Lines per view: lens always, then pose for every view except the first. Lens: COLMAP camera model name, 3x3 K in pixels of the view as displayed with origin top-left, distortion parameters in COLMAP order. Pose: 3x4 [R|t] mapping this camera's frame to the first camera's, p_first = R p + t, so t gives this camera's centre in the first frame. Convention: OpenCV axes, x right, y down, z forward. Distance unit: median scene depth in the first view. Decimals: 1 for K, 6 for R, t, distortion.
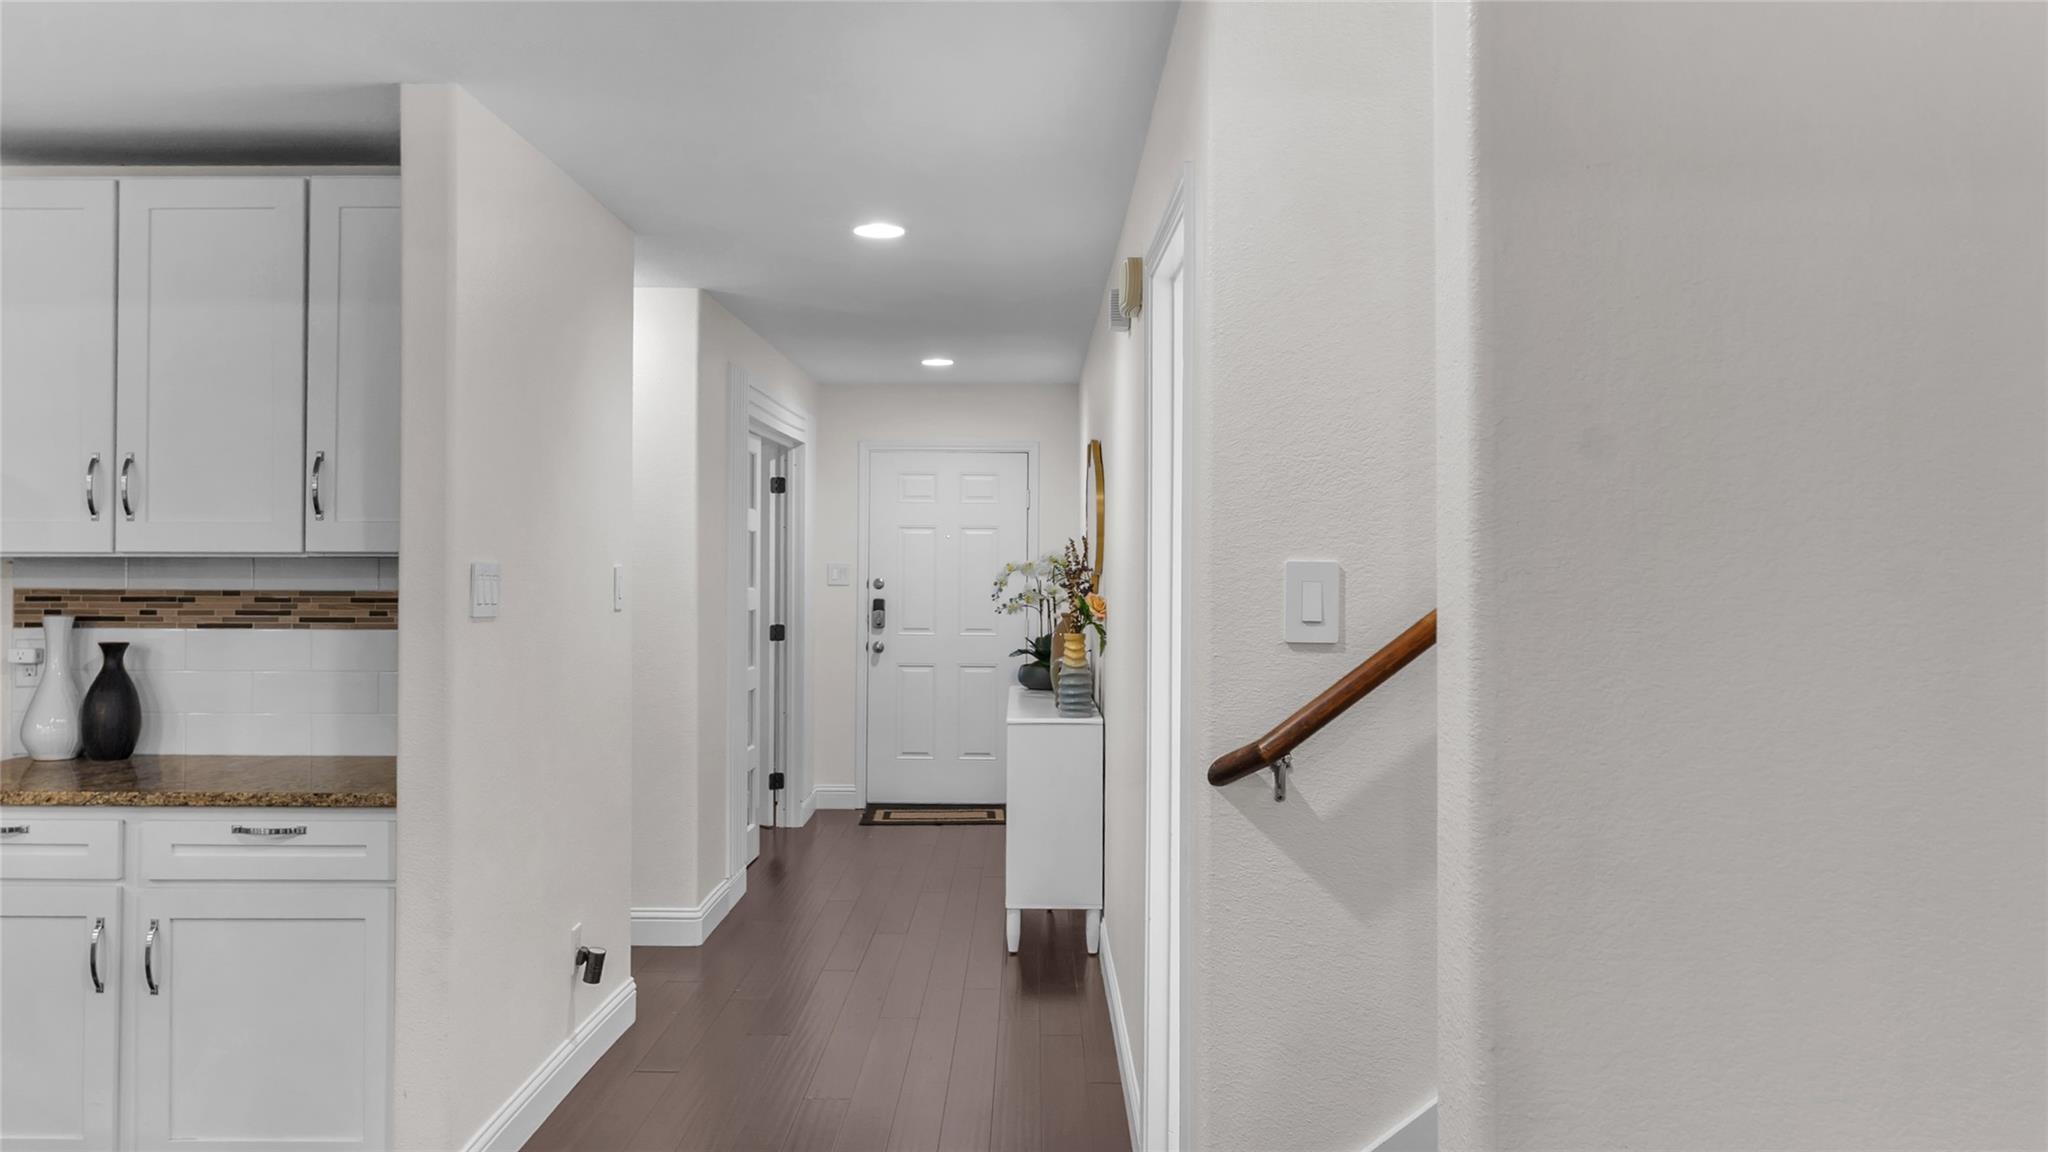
lens RADIAL K [[1517.7, 0, 1016.3], [0, 1517.7, 557.9], [0, 0, 1]] dist [-0.004872, -0.000430]
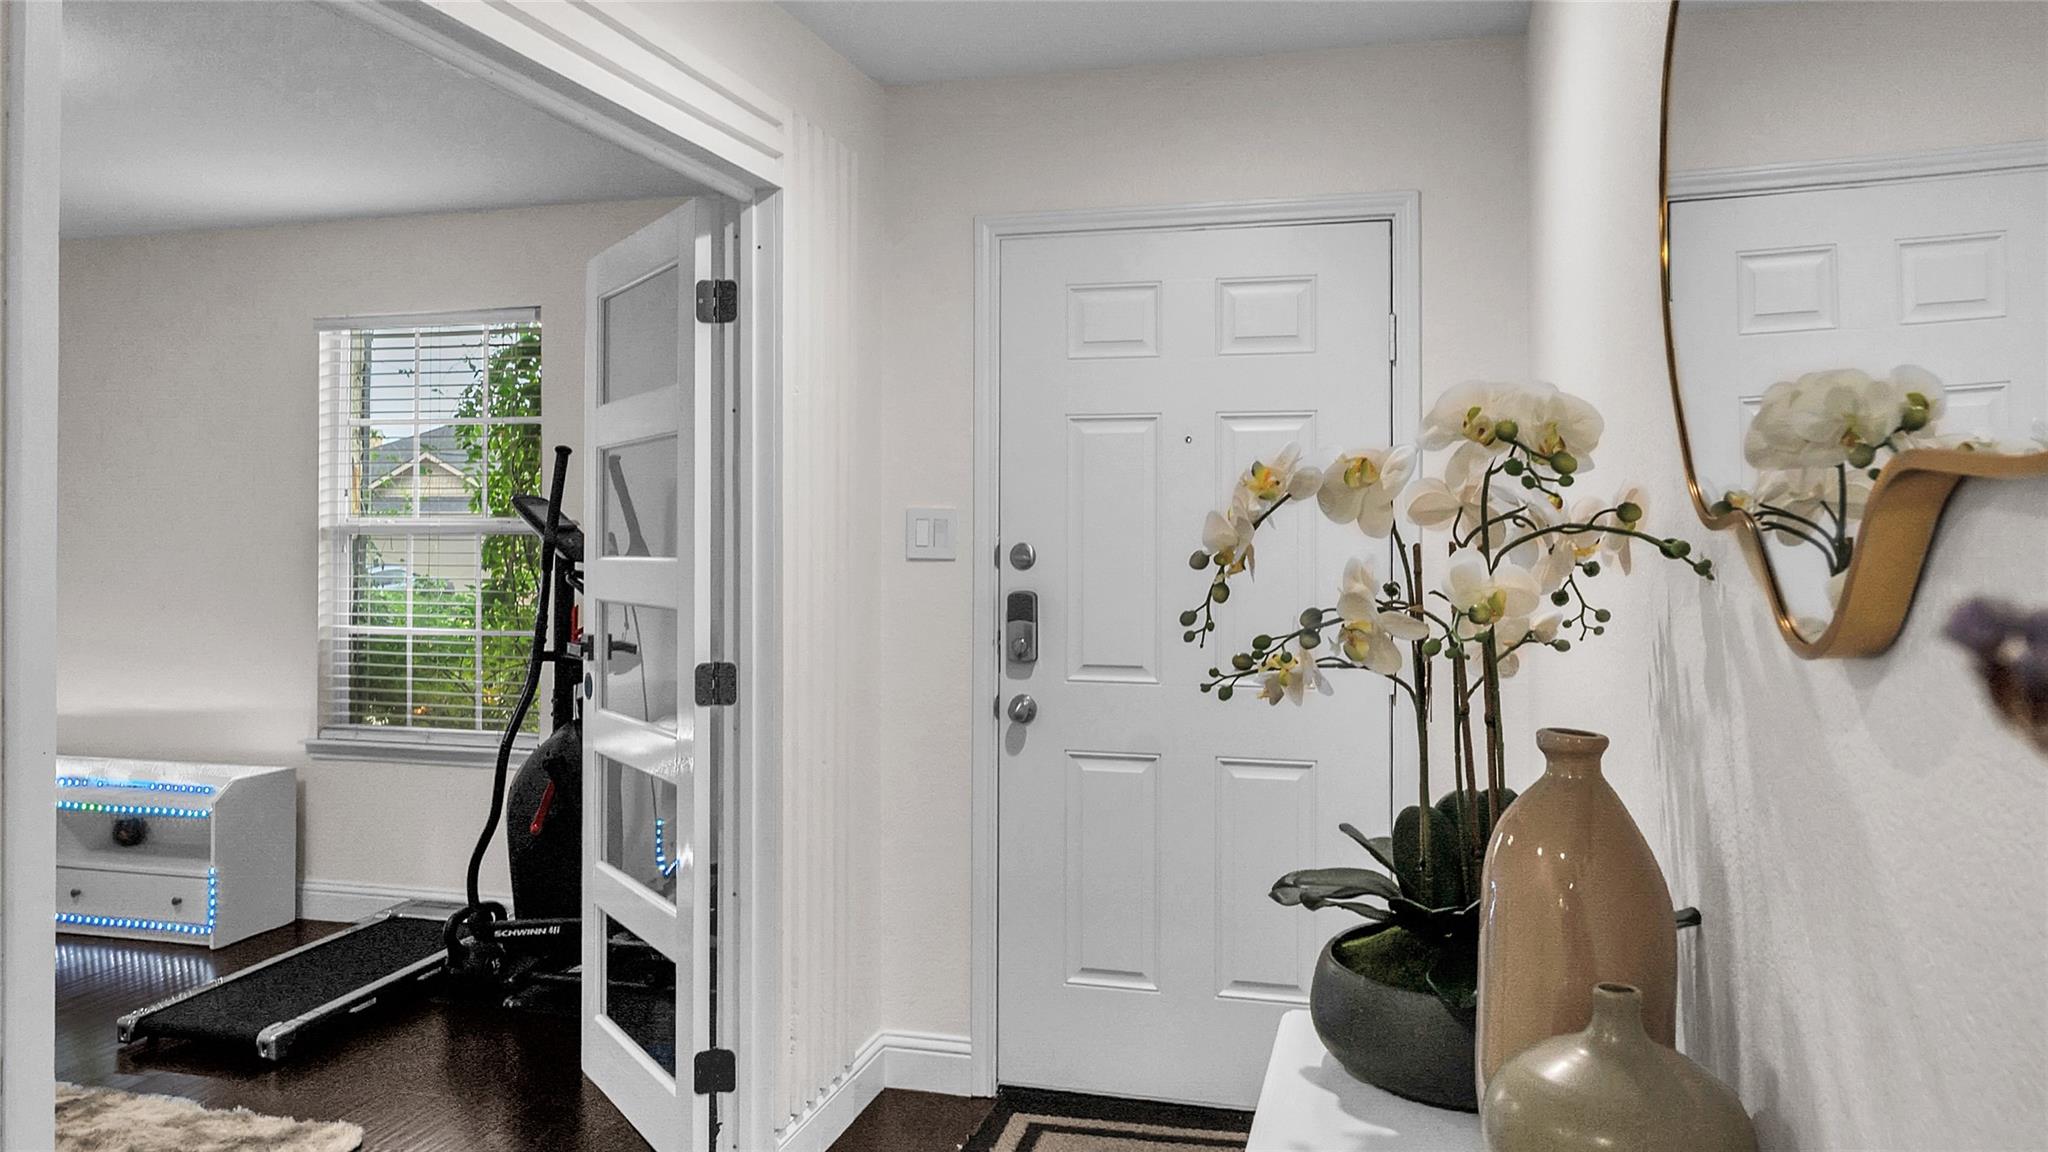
lens RADIAL K [[1517.7, 0, 1016.3], [0, 1517.7, 557.9], [0, 0, 1]] dist [-0.004872, -0.000430]
pose [[0.968226, -0.003525, -0.250054, 0.012006], [0.008861, 0.999756, 0.020219, 0.009861], [0.249922, -0.021792, 0.968021, 0.646256]]
